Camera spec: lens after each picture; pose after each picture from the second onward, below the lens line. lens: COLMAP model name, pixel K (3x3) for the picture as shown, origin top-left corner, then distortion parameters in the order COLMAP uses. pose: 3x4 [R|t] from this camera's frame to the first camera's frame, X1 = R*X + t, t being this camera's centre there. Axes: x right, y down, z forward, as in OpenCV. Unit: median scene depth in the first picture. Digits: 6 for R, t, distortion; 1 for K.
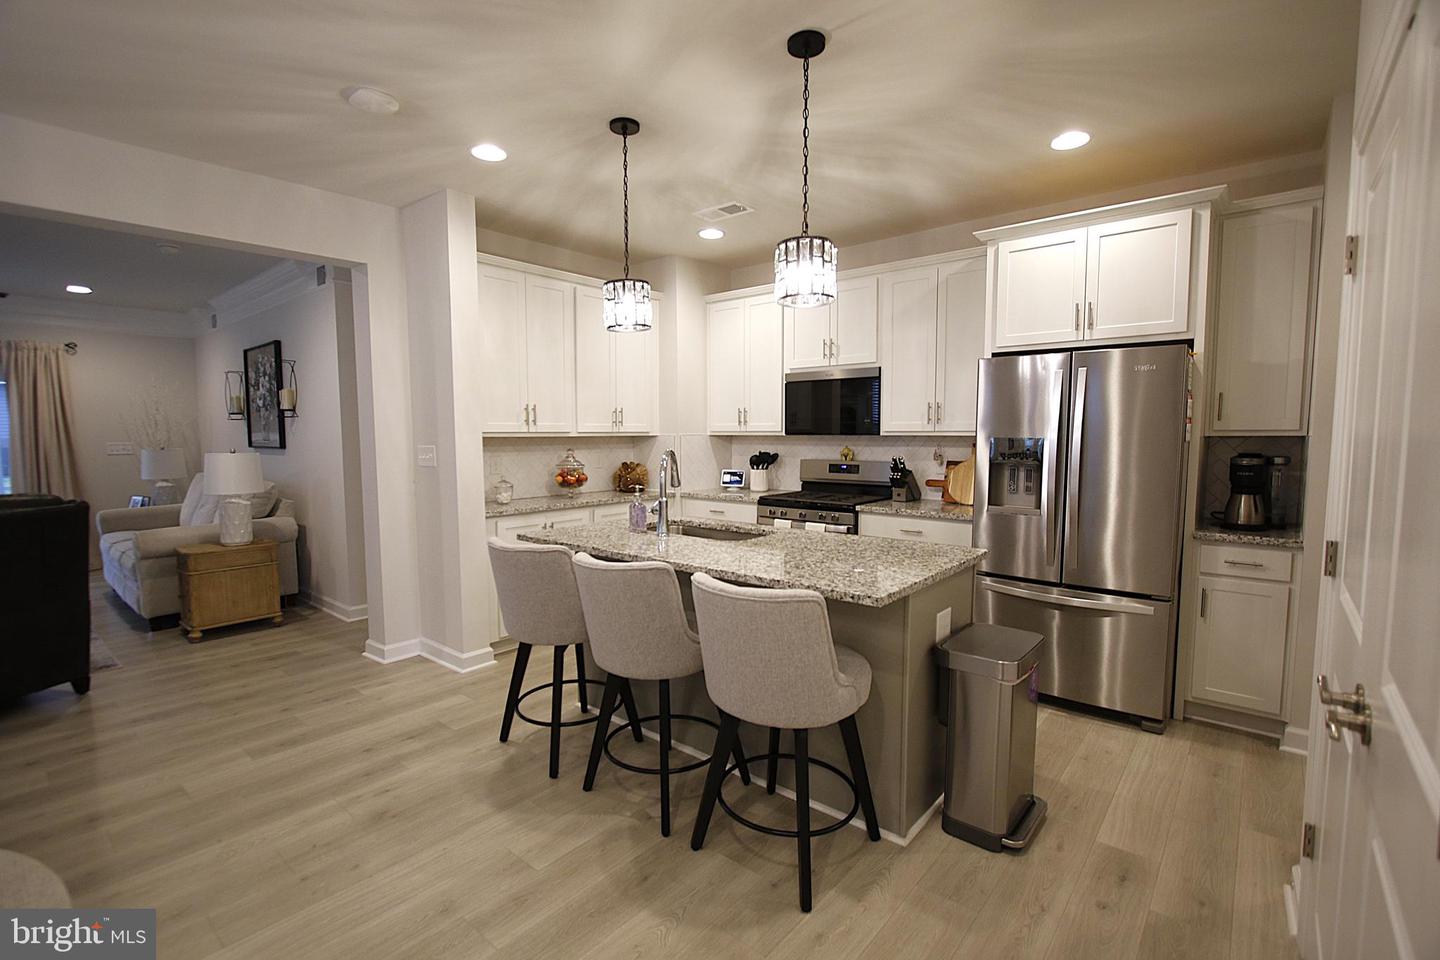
lens RADIAL K [[654.7, 0, 710.3], [0, 654.7, 488.0], [0, 0, 1]] dist [-0.017153, 0.001669]
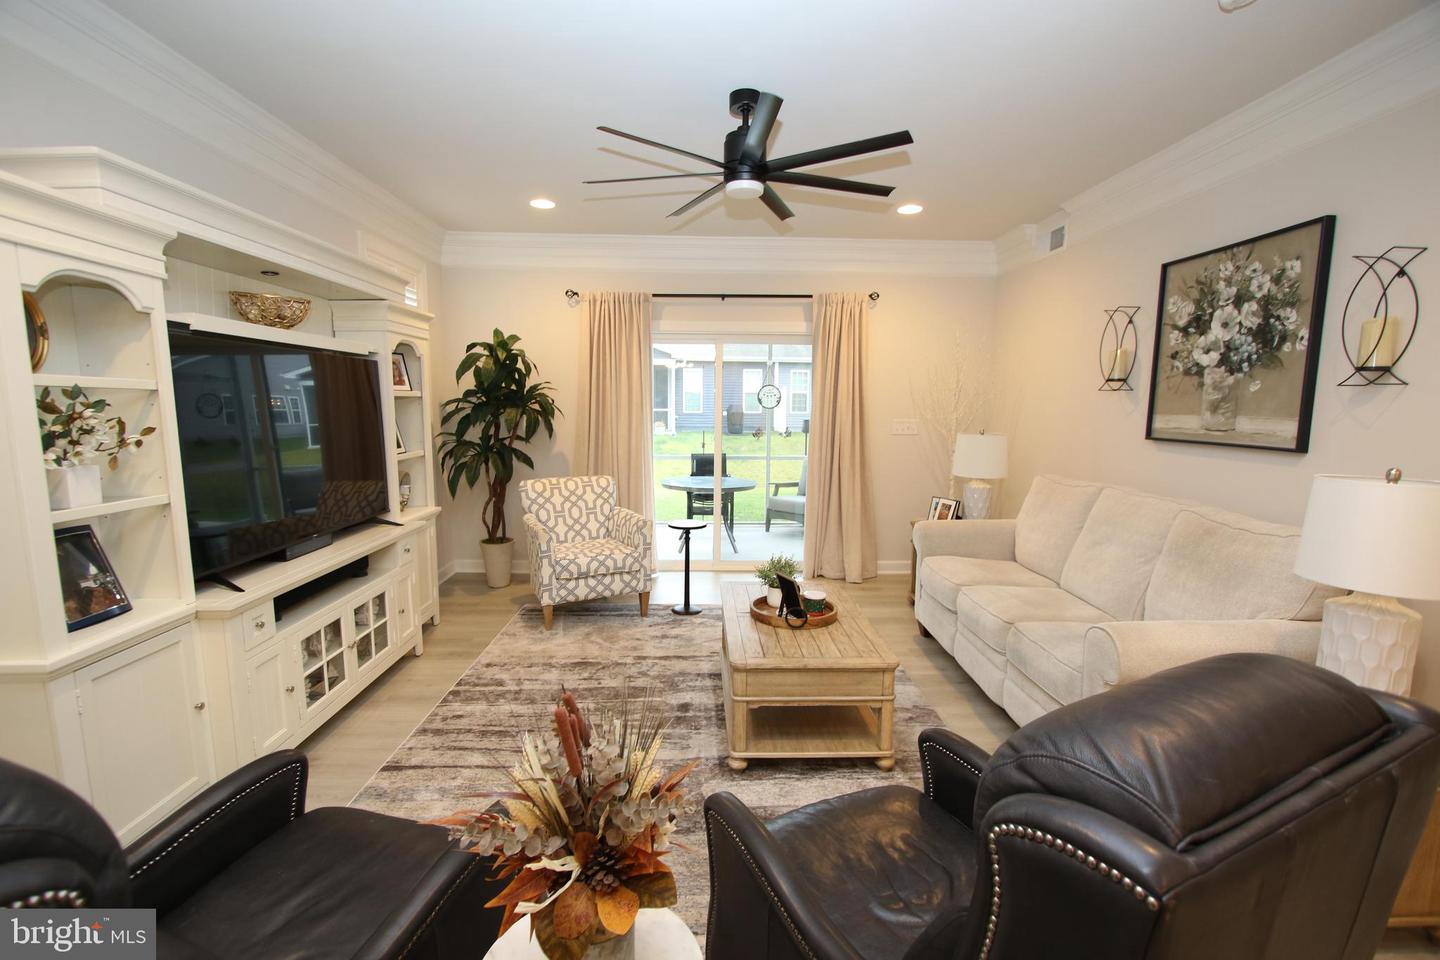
lens RADIAL K [[654.7, 0, 714.9], [0, 654.7, 484.4], [0, 0, 1]] dist [-0.017153, 0.001669]
pose [[0.666868, 0.105720, -0.737639, -0.765284], [-0.079109, 0.994335, 0.070992, -0.047799], [0.740965, 0.011012, 0.671453, 0.482471]]
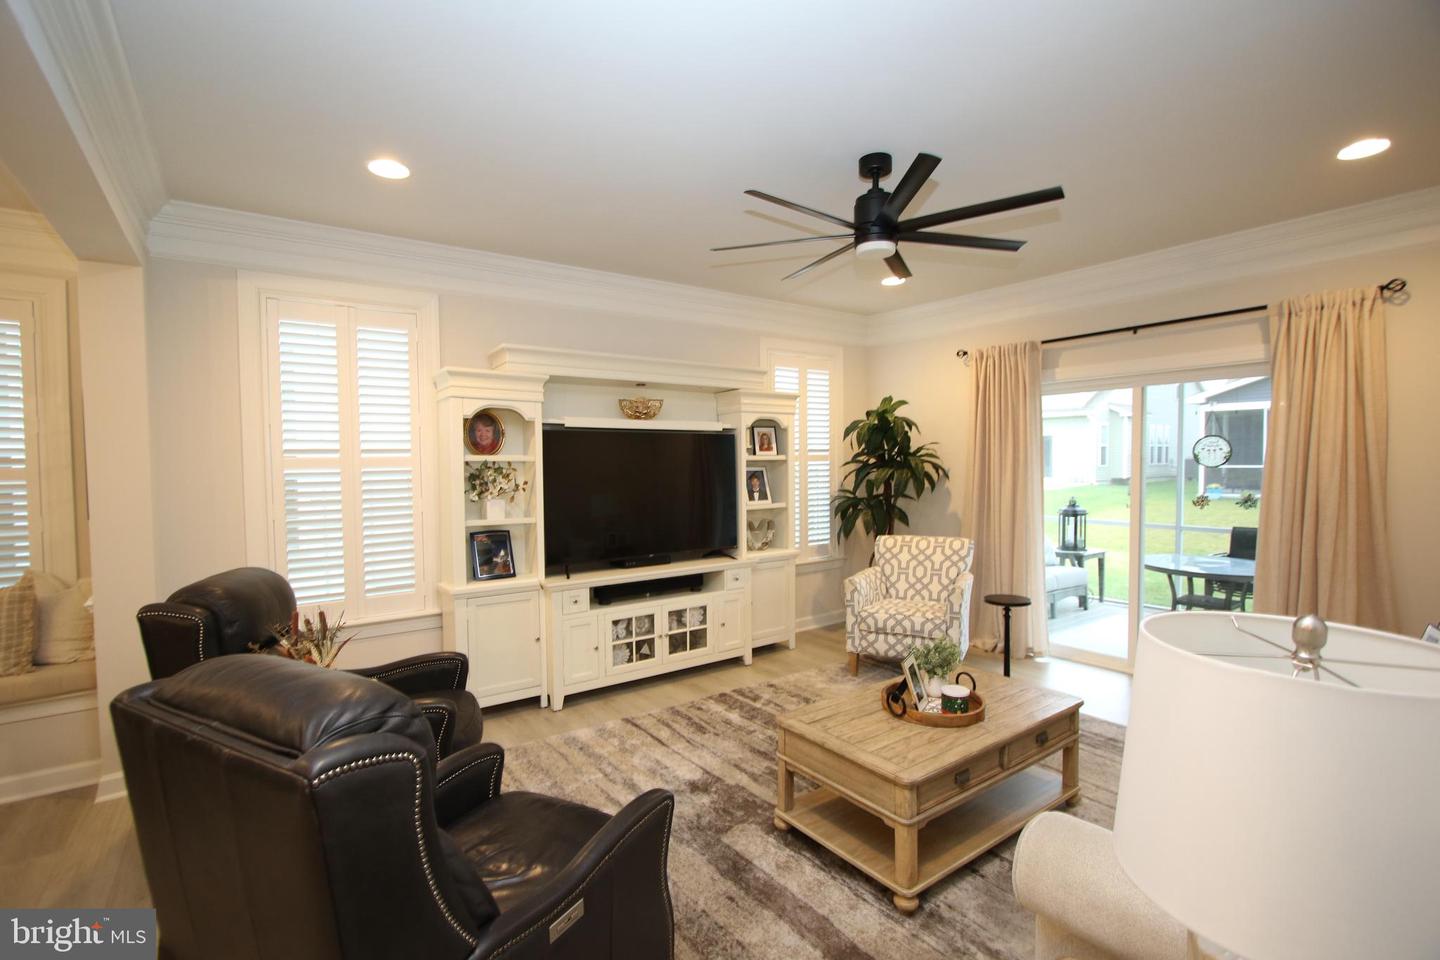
lens RADIAL K [[654.7, 0, 717.7], [0, 654.7, 483.3], [0, 0, 1]] dist [-0.017153, 0.001669]
pose [[-0.237338, 0.044490, -0.970408, -0.587077], [-0.074771, 0.995151, 0.063912, -0.096481], [0.968545, 0.087727, -0.232861, 0.949092]]
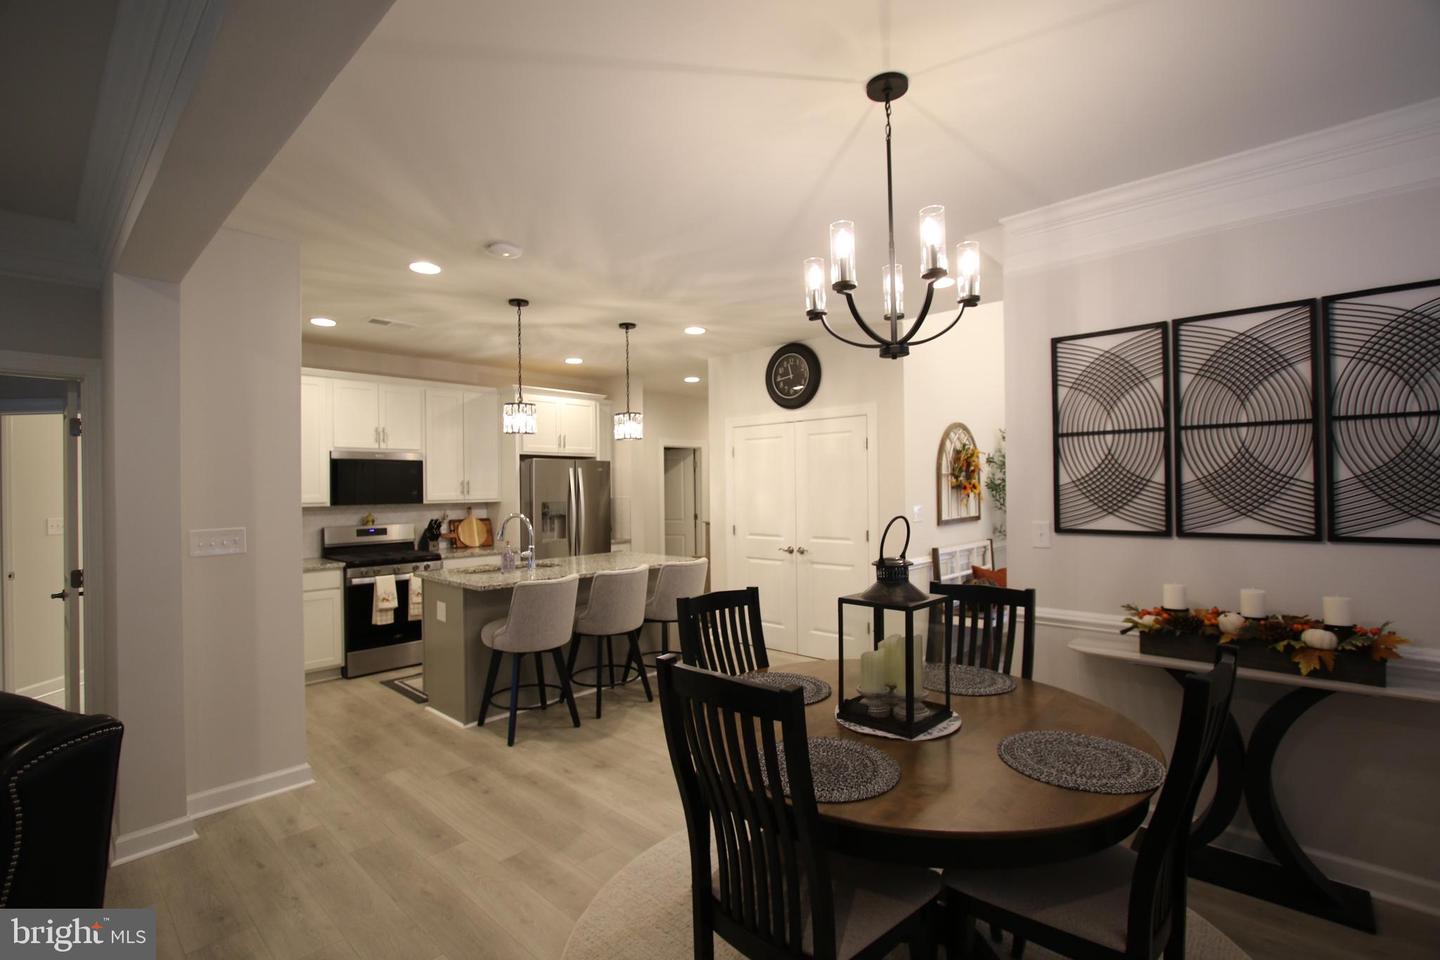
lens RADIAL K [[654.7, 0, 713.9], [0, 654.7, 484.9], [0, 0, 1]] dist [-0.017153, 0.001669]
pose [[0.044961, 0.007307, 0.998962, -1.077991], [0.101587, 0.994756, -0.011849, -0.042330], [-0.993810, 0.102014, 0.043983, 0.341833]]
